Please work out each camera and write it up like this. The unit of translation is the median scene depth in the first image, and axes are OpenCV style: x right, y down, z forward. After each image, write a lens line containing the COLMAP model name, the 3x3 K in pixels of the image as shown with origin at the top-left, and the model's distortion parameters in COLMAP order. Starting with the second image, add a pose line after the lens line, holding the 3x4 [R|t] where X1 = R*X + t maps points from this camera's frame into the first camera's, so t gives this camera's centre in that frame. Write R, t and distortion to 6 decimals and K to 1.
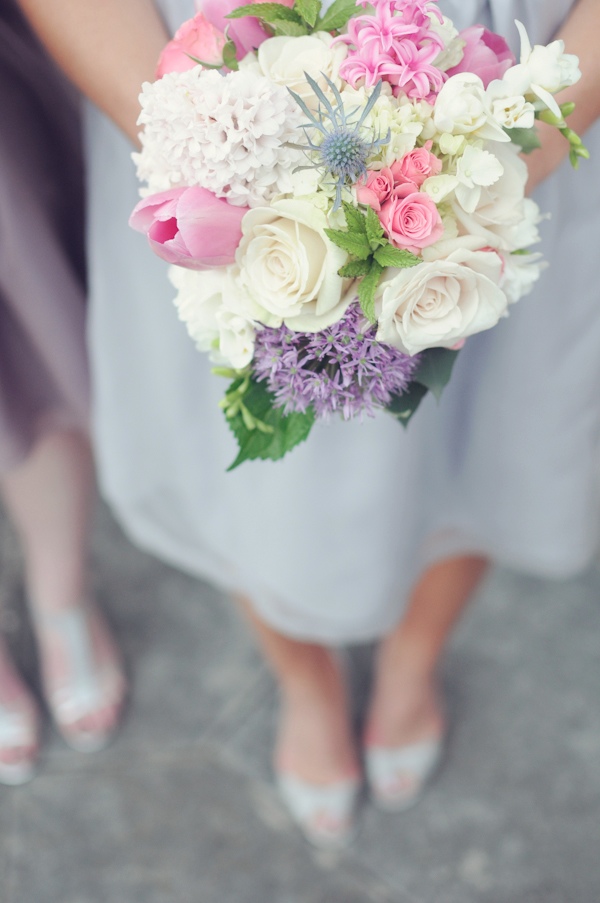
lens RADIAL K [[1373.5, 0, 299.4], [0, 1373.5, 451.8], [0, 0, 1]] dist [-0.181277, 0.029979]
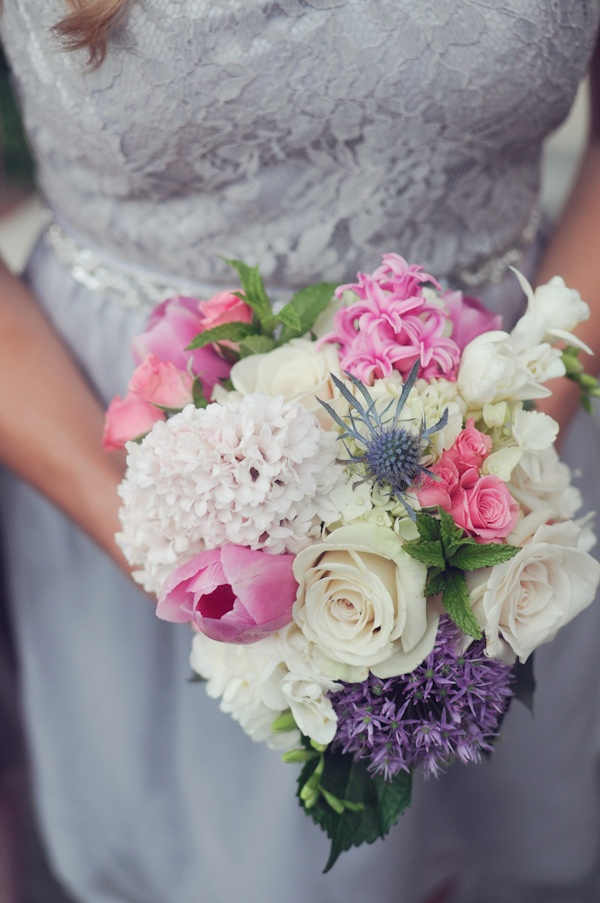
lens RADIAL K [[1373.5, 0, 299.4], [0, 1373.5, 451.8], [0, 0, 1]] dist [-0.181277, 0.029979]
pose [[0.936067, -0.261890, 0.234932, -0.214886], [0.315610, 0.920142, -0.231796, -0.039630], [-0.155466, 0.291124, 0.943969, 0.191266]]
